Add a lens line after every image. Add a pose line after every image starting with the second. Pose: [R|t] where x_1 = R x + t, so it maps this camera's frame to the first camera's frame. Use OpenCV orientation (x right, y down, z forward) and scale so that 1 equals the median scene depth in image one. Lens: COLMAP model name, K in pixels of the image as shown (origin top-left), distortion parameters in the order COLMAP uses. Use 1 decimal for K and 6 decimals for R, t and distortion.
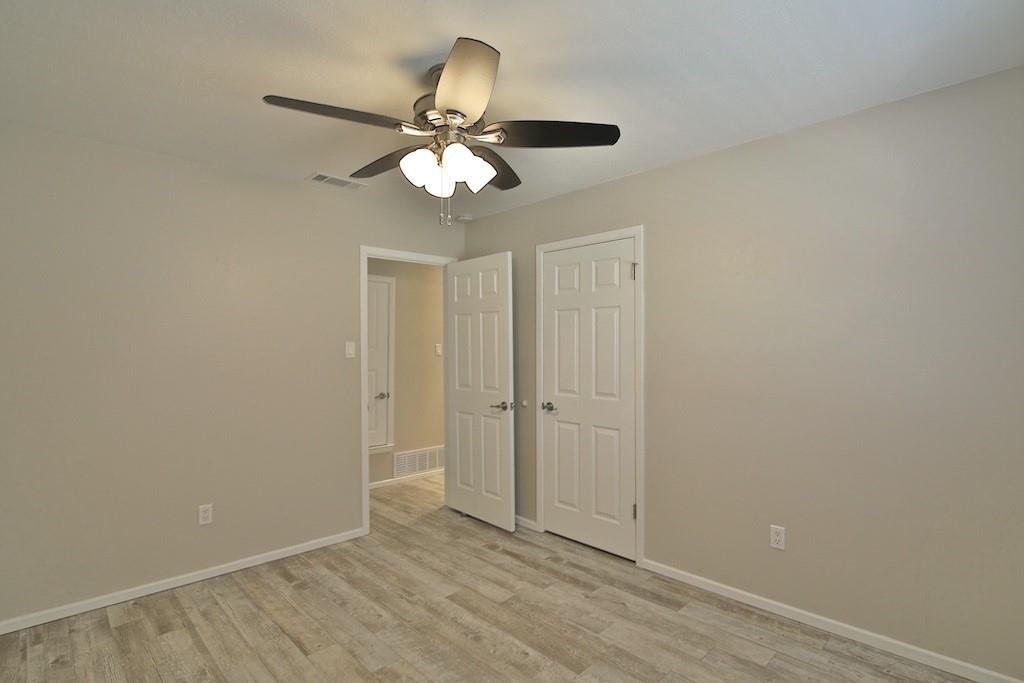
lens RADIAL K [[501.2, 0, 518.0], [0, 501.2, 348.7], [0, 0, 1]] dist [-0.013283, -0.000104]
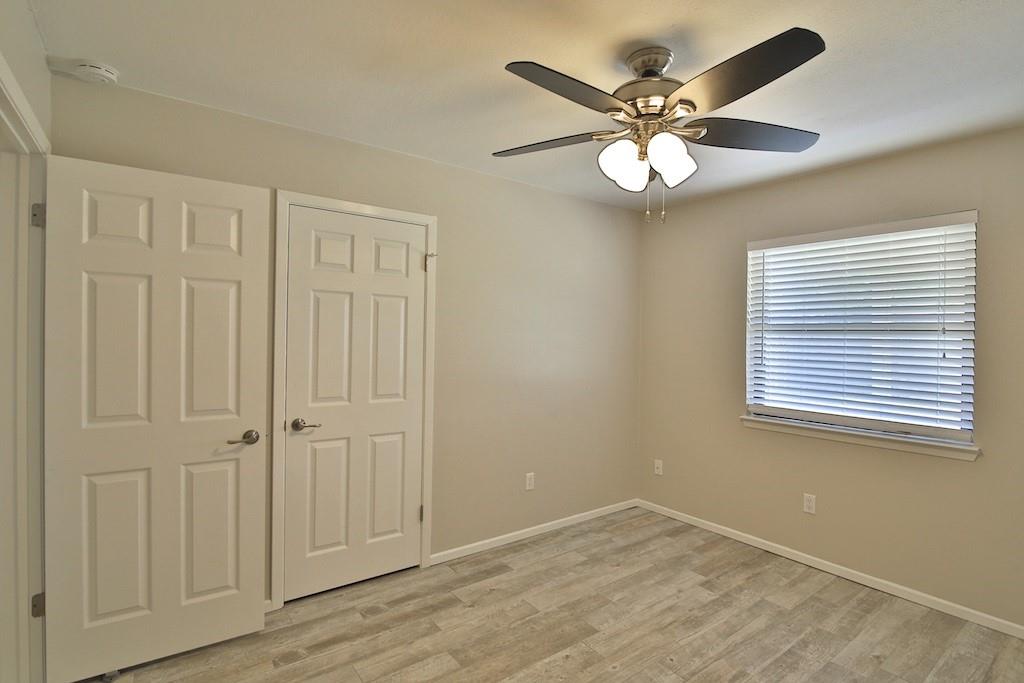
lens RADIAL K [[501.2, 0, 518.0], [0, 501.2, 348.7], [0, 0, 1]] dist [-0.013283, -0.000104]
pose [[0.129535, -0.017161, 0.991426, -0.705612], [-0.019158, 0.999620, 0.019806, -0.013323], [-0.991390, -0.021560, 0.129157, 0.716685]]
